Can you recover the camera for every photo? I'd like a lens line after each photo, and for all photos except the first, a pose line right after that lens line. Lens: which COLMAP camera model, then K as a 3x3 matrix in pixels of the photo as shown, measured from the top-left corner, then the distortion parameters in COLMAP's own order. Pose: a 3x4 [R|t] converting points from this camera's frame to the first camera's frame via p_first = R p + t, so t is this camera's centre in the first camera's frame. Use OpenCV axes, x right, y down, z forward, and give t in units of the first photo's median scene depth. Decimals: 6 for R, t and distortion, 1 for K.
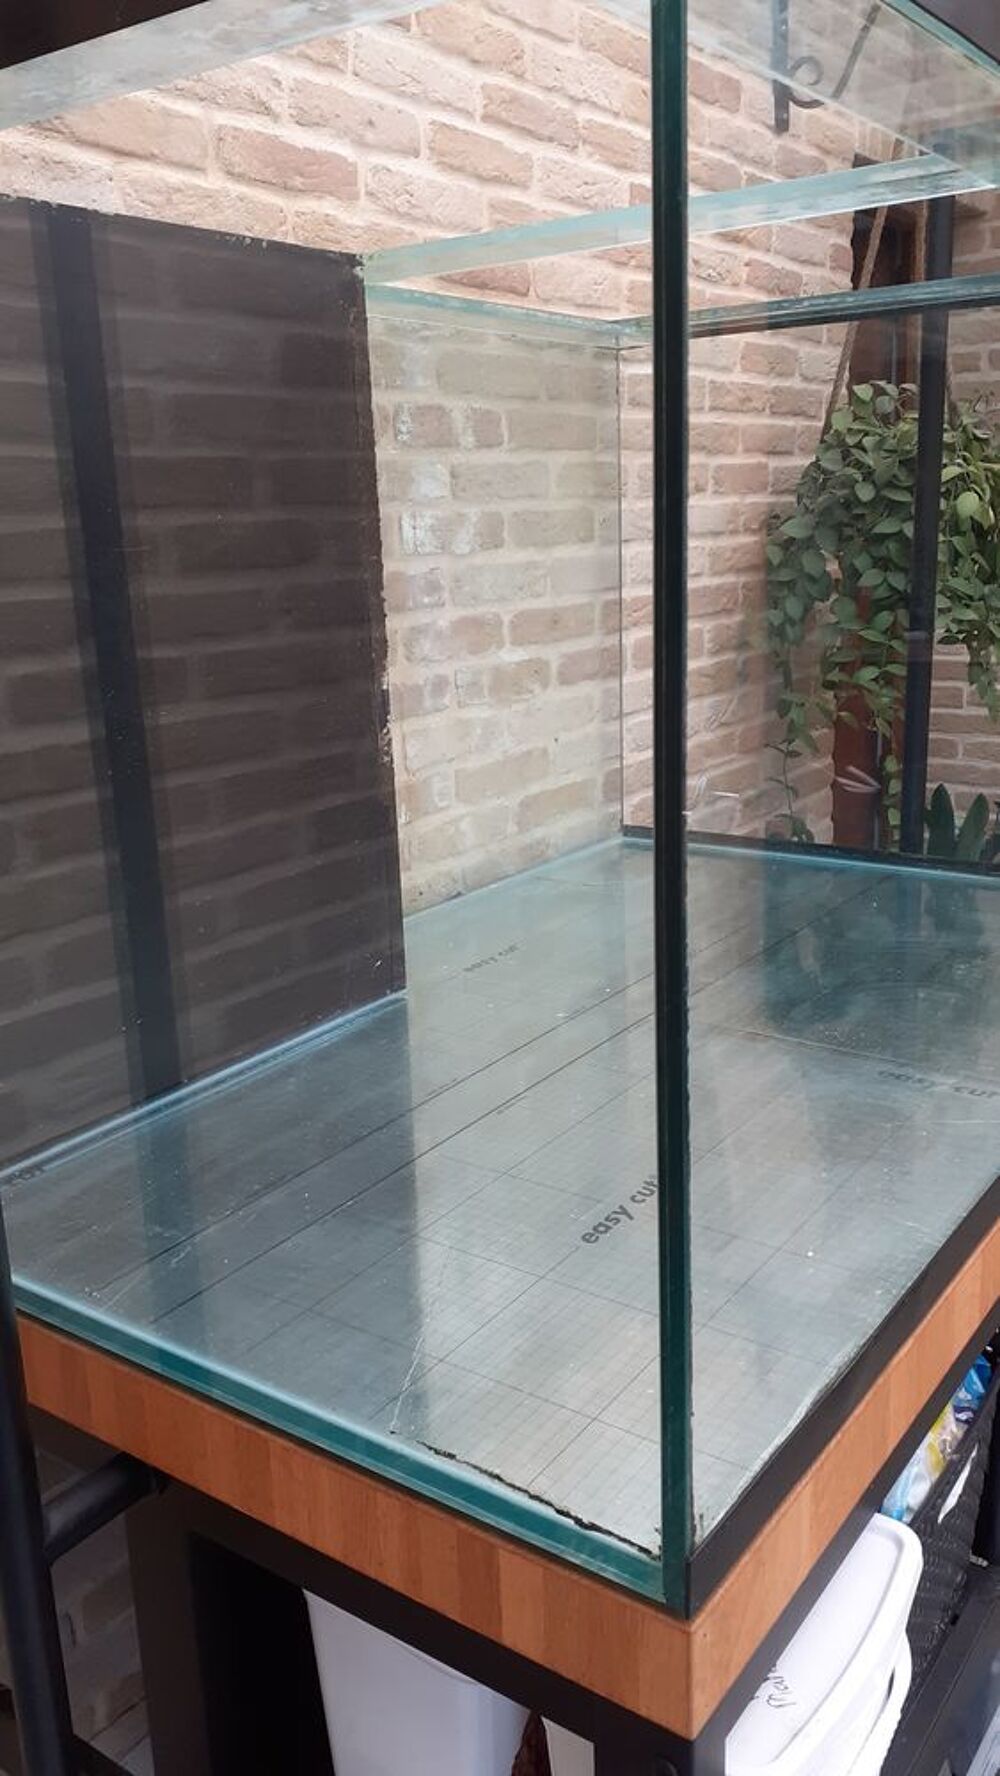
lens RADIAL K [[1408.9, 0, 462.7], [0, 1408.9, 877.2], [0, 0, 1]] dist [0.066097, -0.118793]
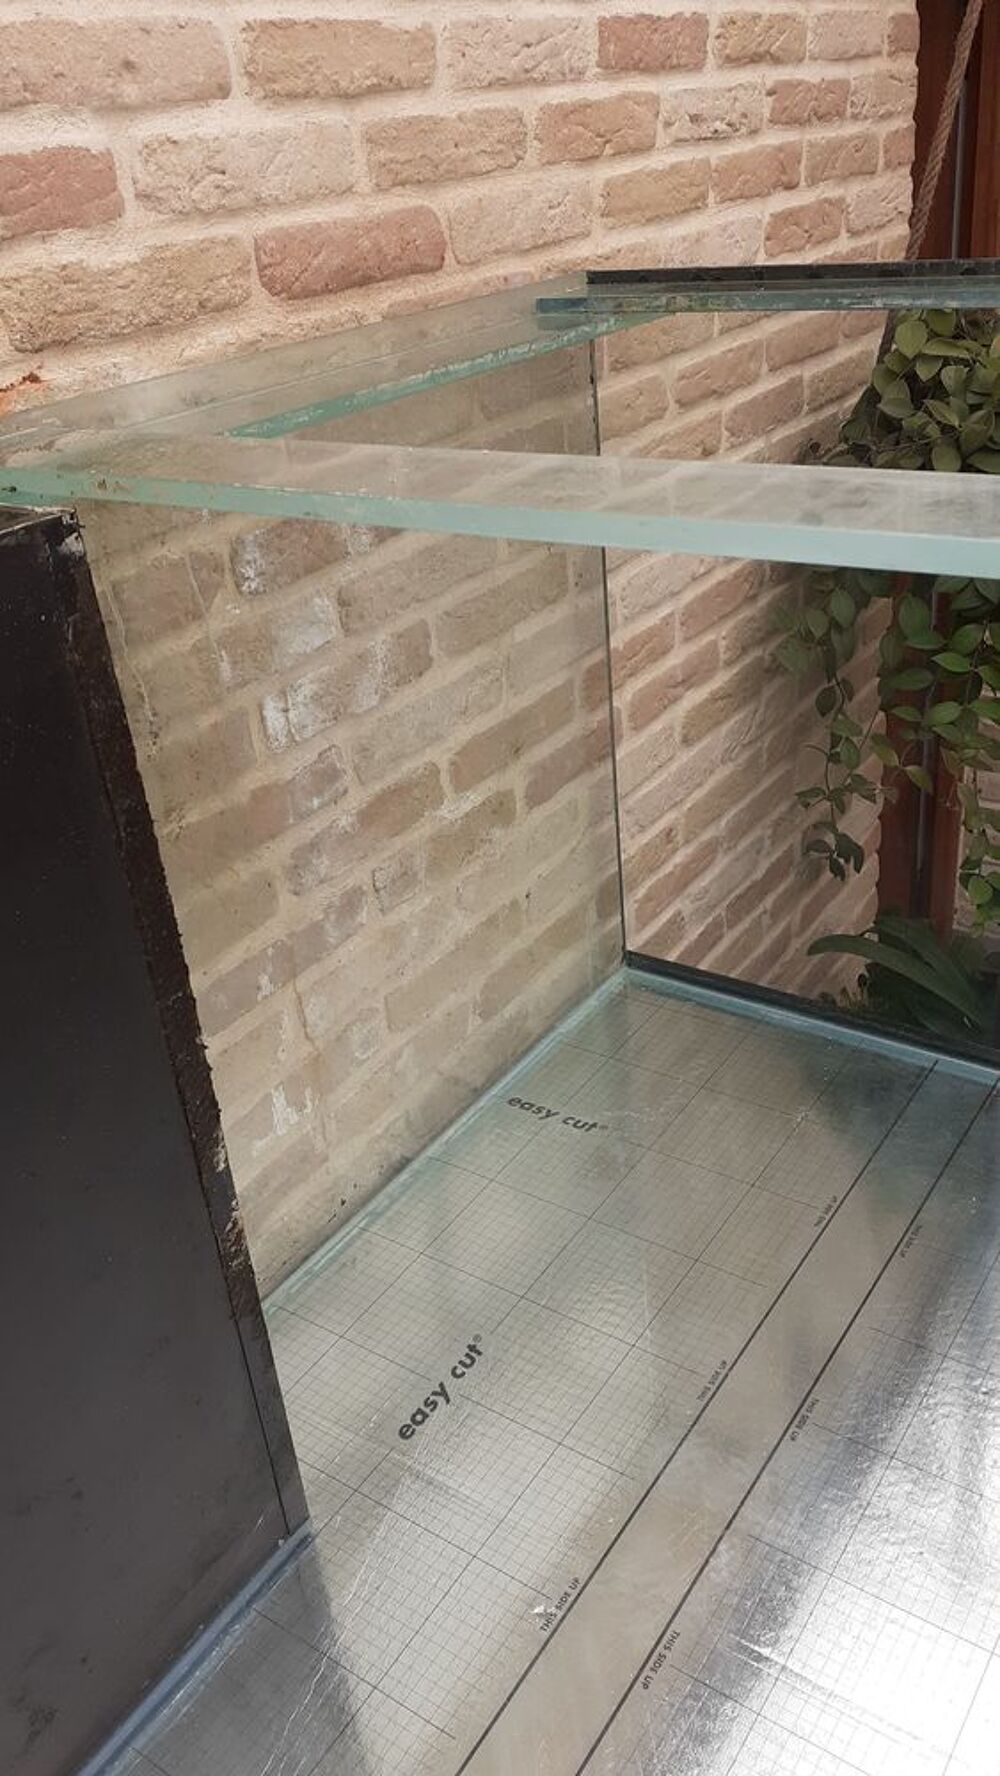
lens RADIAL K [[1408.9, 0, 507.5], [0, 1408.9, 890.3], [0, 0, 1]] dist [0.066097, -0.118793]
pose [[0.997924, -0.061700, 0.018481, 0.047535], [0.055220, 0.967284, 0.247614, -0.304335], [-0.033154, -0.246079, 0.968682, 0.327413]]
